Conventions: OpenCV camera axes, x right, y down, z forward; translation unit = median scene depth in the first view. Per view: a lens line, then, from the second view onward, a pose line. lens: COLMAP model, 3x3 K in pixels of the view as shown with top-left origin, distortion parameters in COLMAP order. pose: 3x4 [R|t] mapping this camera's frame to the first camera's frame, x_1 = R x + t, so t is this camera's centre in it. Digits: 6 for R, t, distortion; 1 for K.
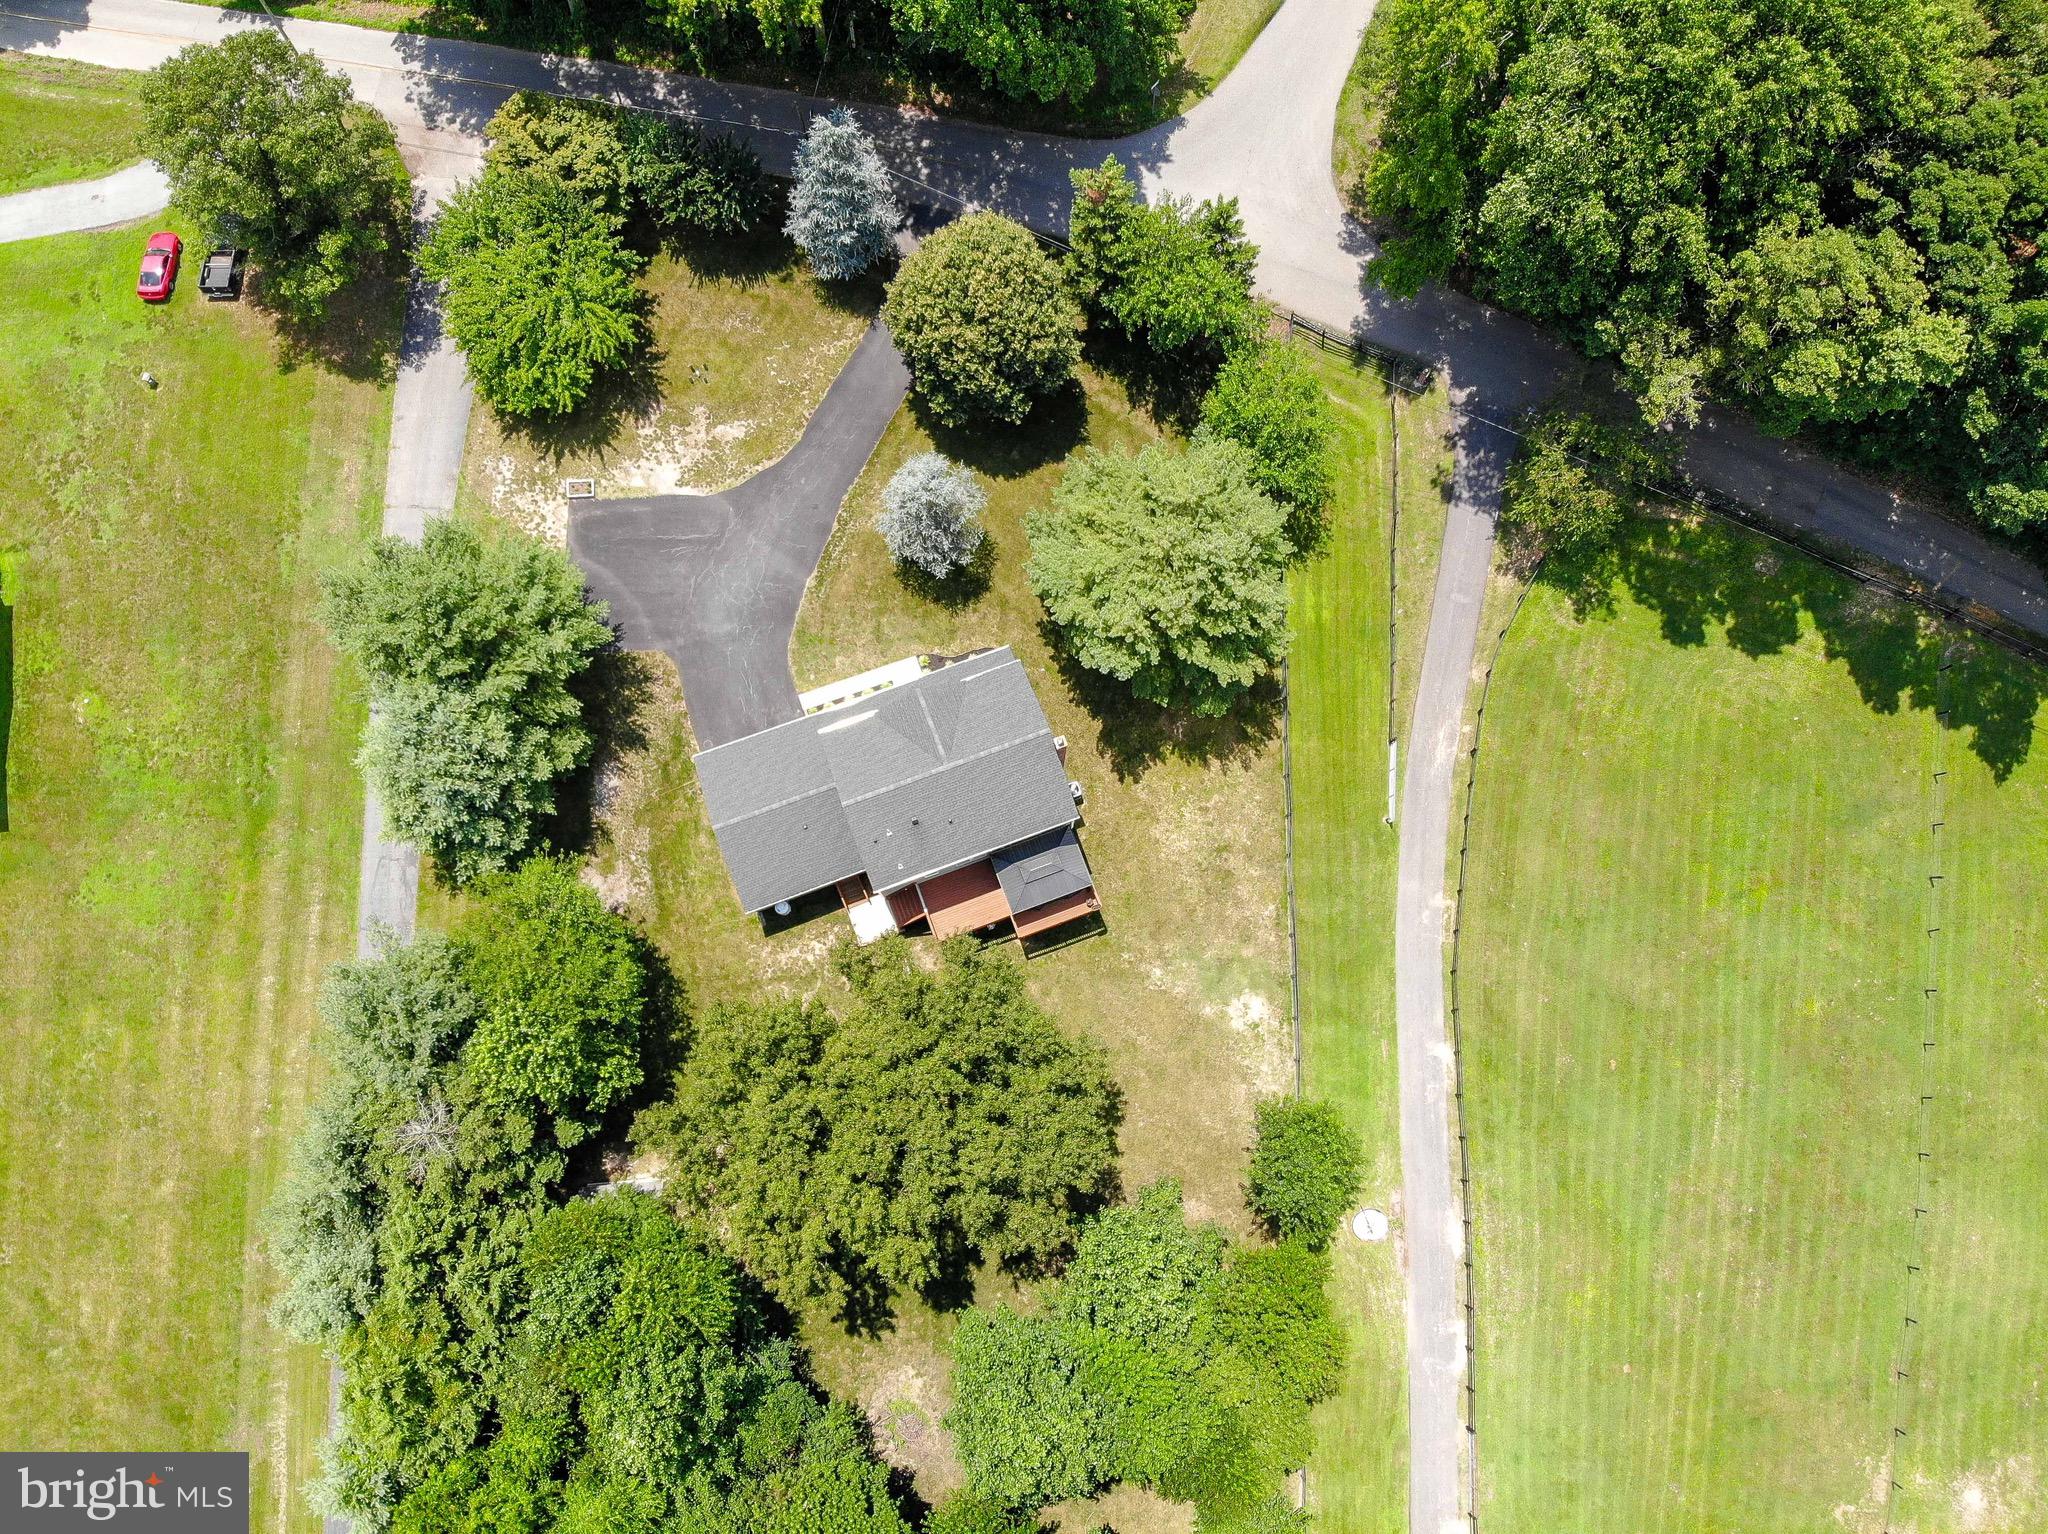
lens RADIAL K [[1481.9, 0, 1028.7], [0, 1481.9, 764.2], [0, 0, 1]] dist [0.154357, -0.346281]
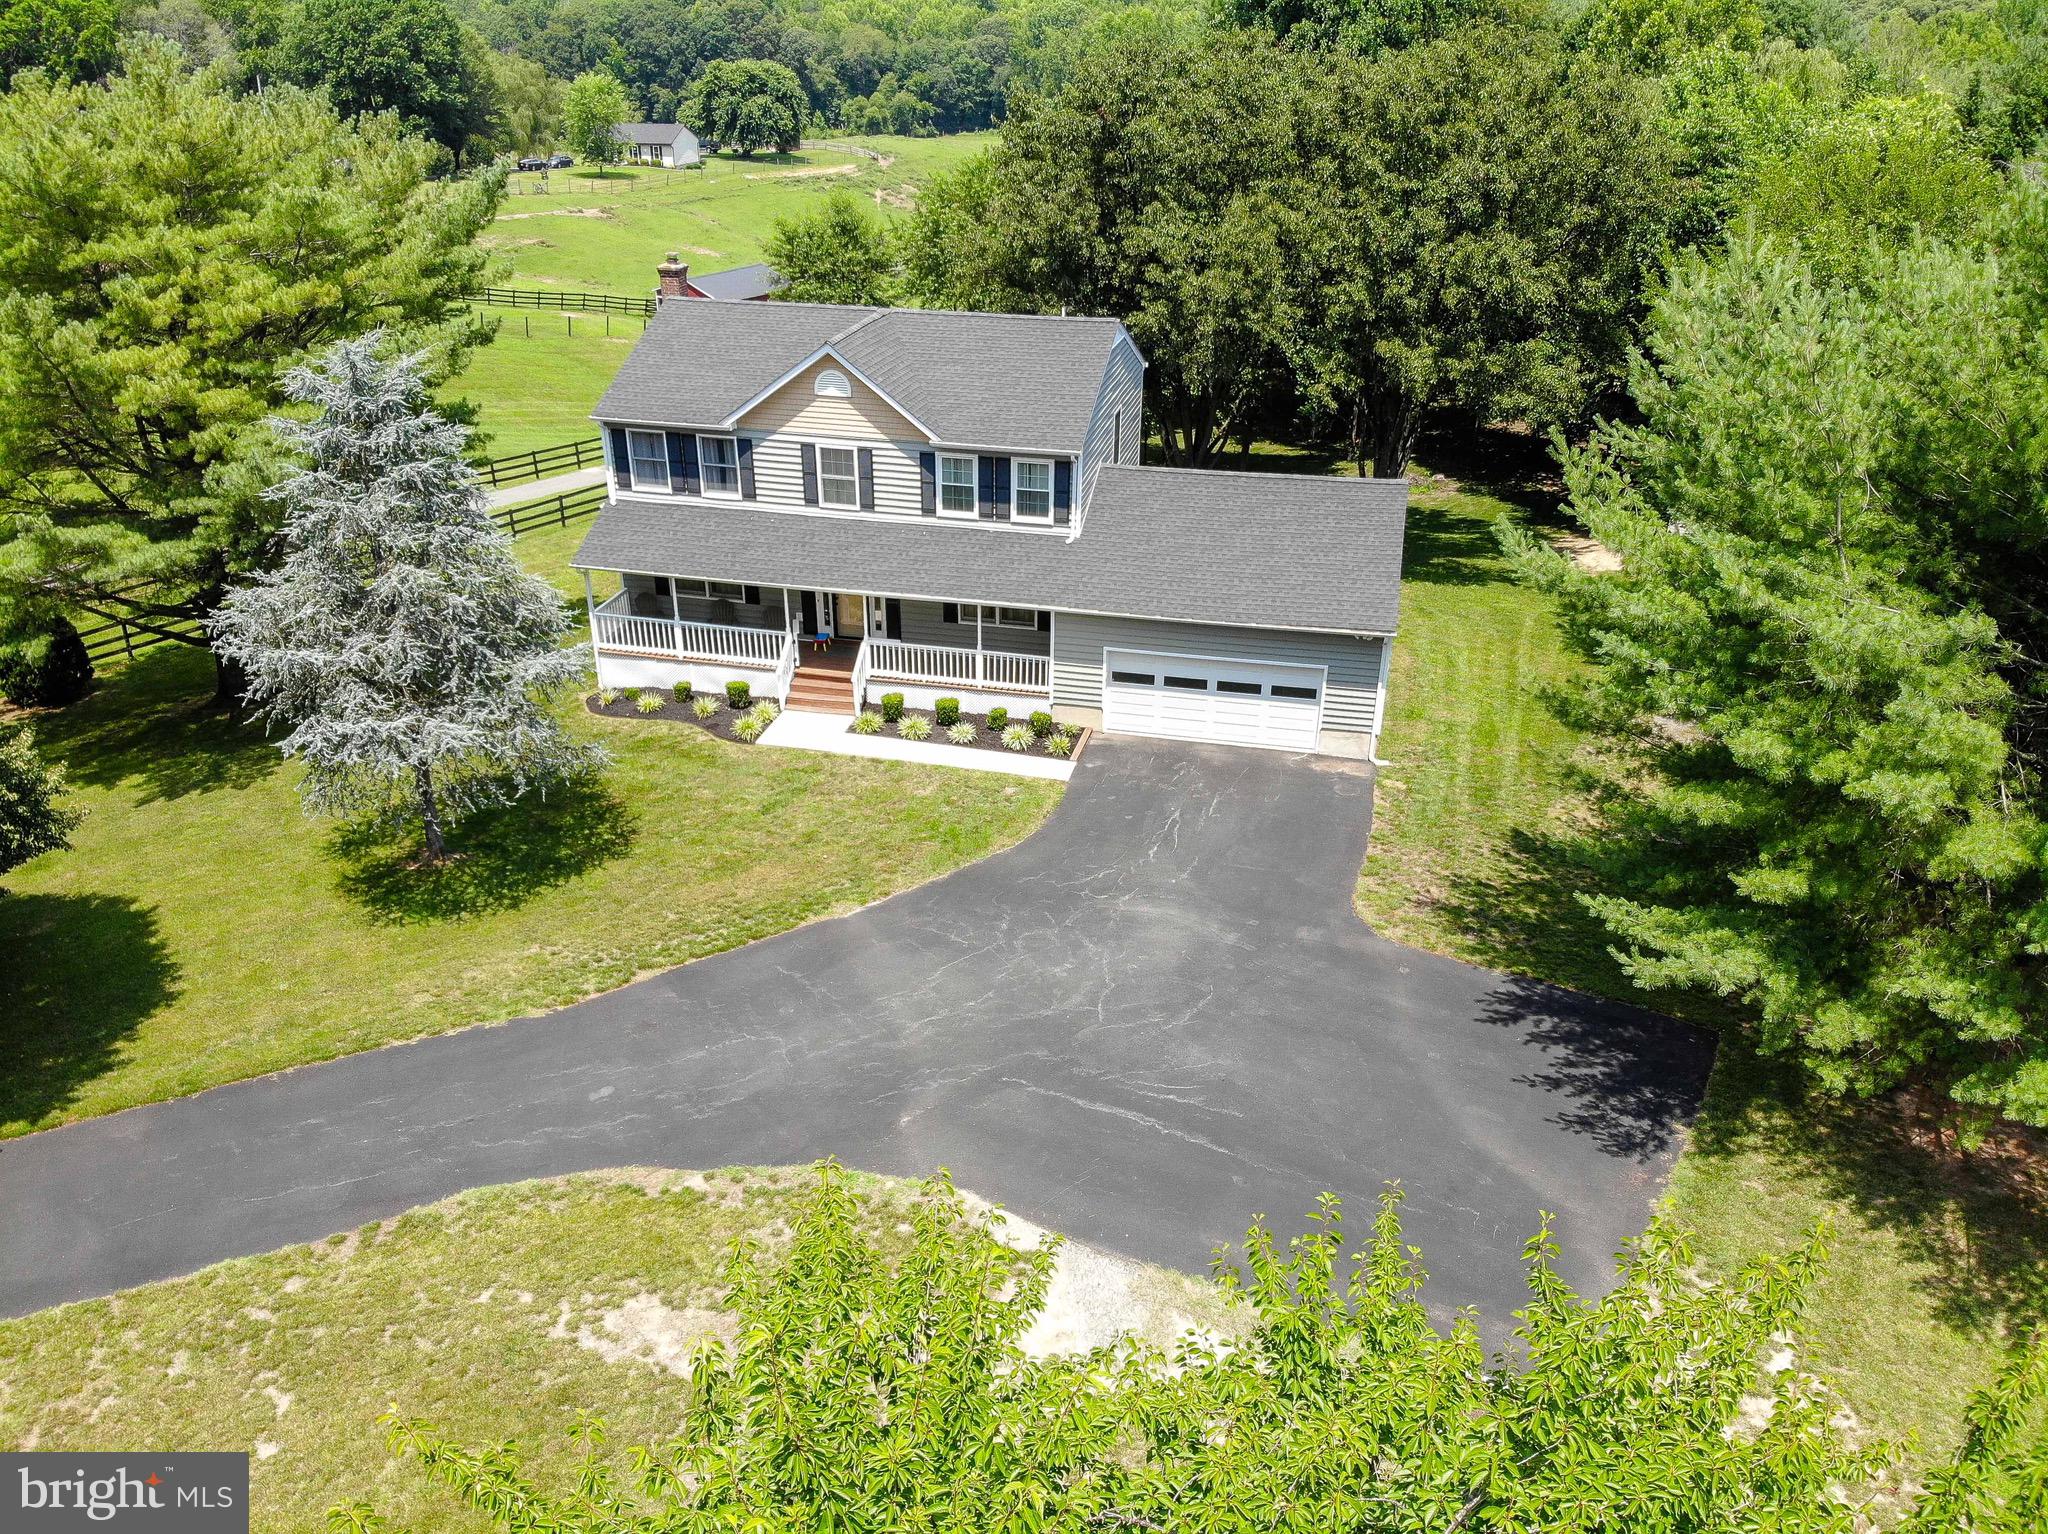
lens RADIAL K [[1498.4, 0, 1034.9], [0, 1498.4, 774.1], [0, 0, 1]] dist [0.186235, -0.421087]
pose [[-0.841021, -0.263622, 0.472426, -0.318397], [0.527921, -0.209043, 0.823165, -0.350121], [-0.118247, 0.941703, 0.314982, 0.872117]]
